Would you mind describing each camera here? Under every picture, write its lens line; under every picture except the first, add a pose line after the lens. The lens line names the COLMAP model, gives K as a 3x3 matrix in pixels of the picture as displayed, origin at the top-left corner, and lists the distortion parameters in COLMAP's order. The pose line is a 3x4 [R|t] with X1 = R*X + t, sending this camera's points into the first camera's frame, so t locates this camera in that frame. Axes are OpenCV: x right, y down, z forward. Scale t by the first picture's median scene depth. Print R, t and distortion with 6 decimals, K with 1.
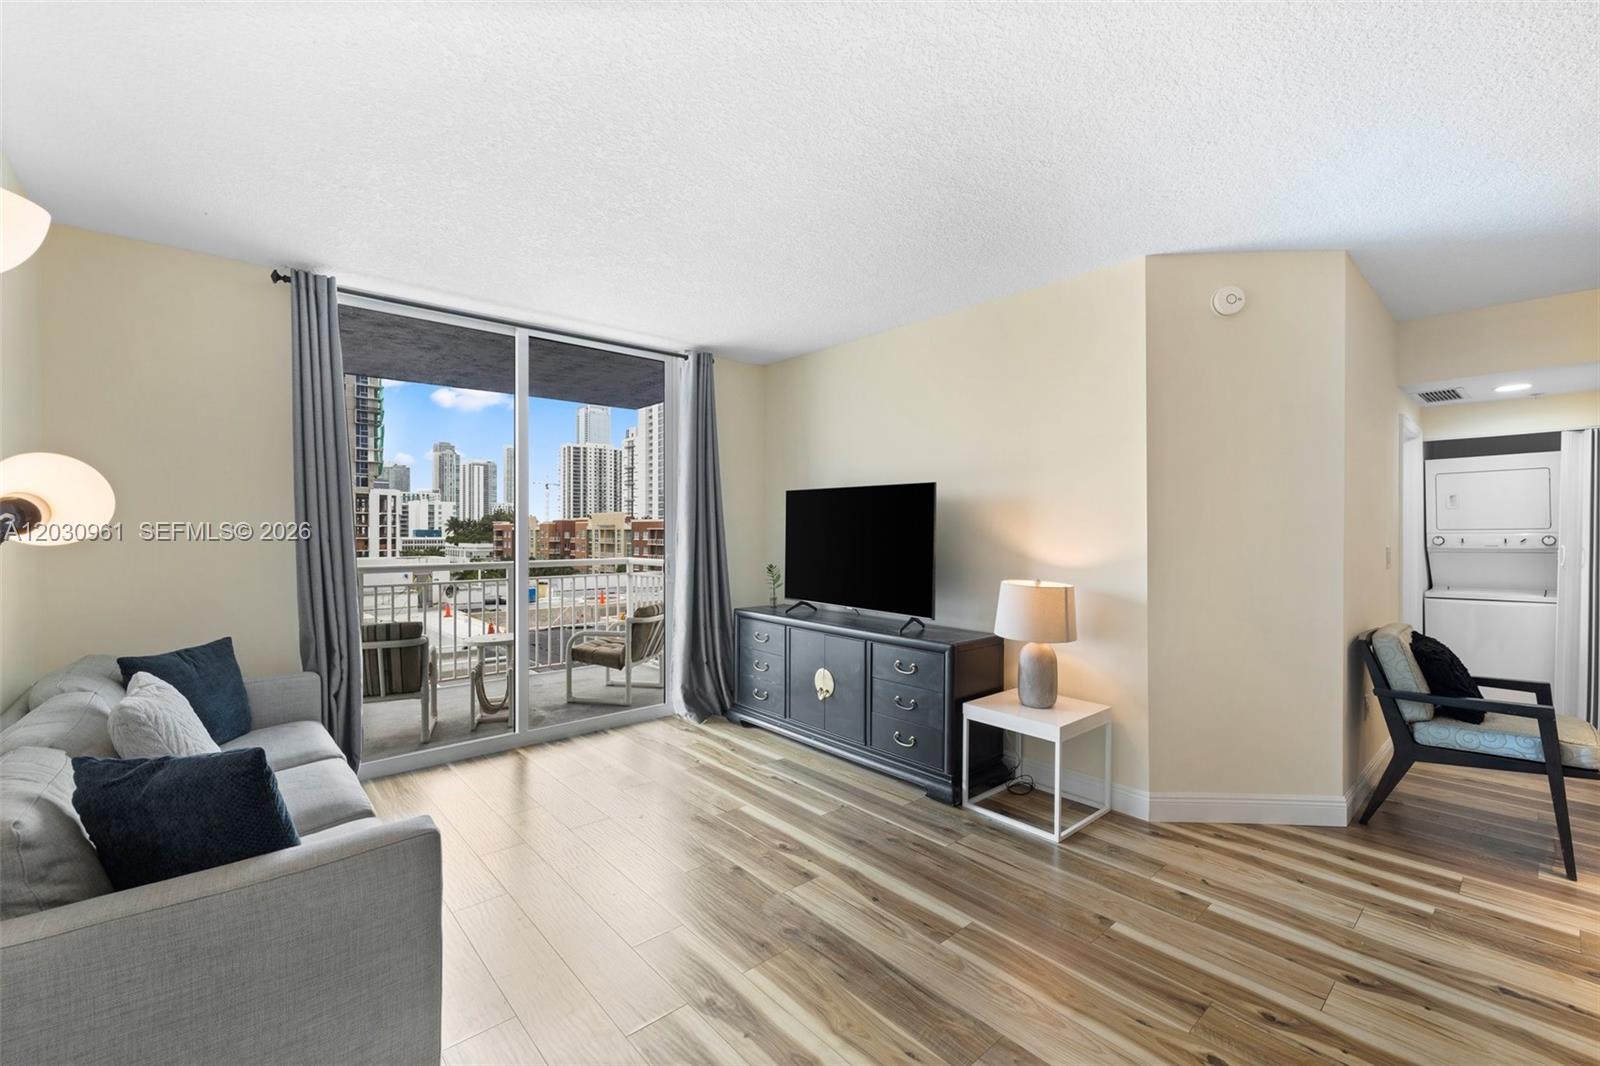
lens RADIAL K [[673.3, 0, 810.3], [0, 673.3, 531.9], [0, 0, 1]] dist [-0.001164, 0.000175]
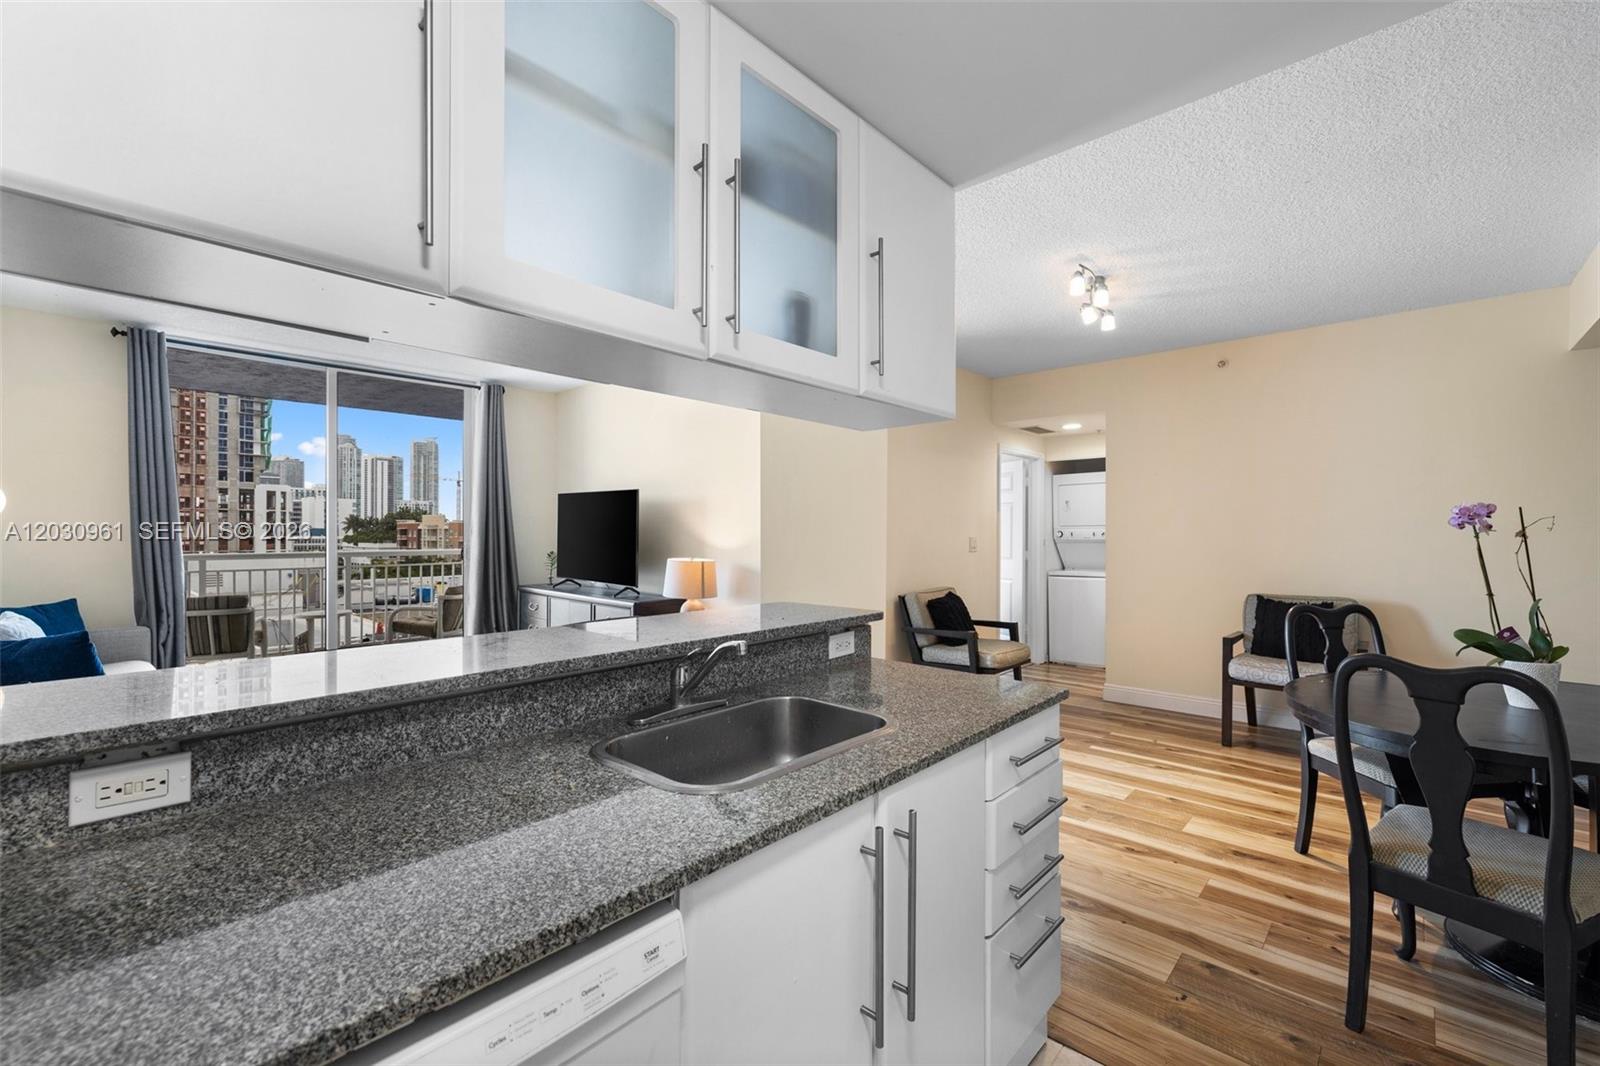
lens RADIAL K [[673.3, 0, 811.3], [0, 673.3, 531.5], [0, 0, 1]] dist [-0.001164, 0.000175]
pose [[0.993964, 0.003051, 0.109662, 0.343985], [-0.002950, 0.999995, -0.001082, 0.012645], [-0.109665, 0.000752, 0.993968, -0.379113]]
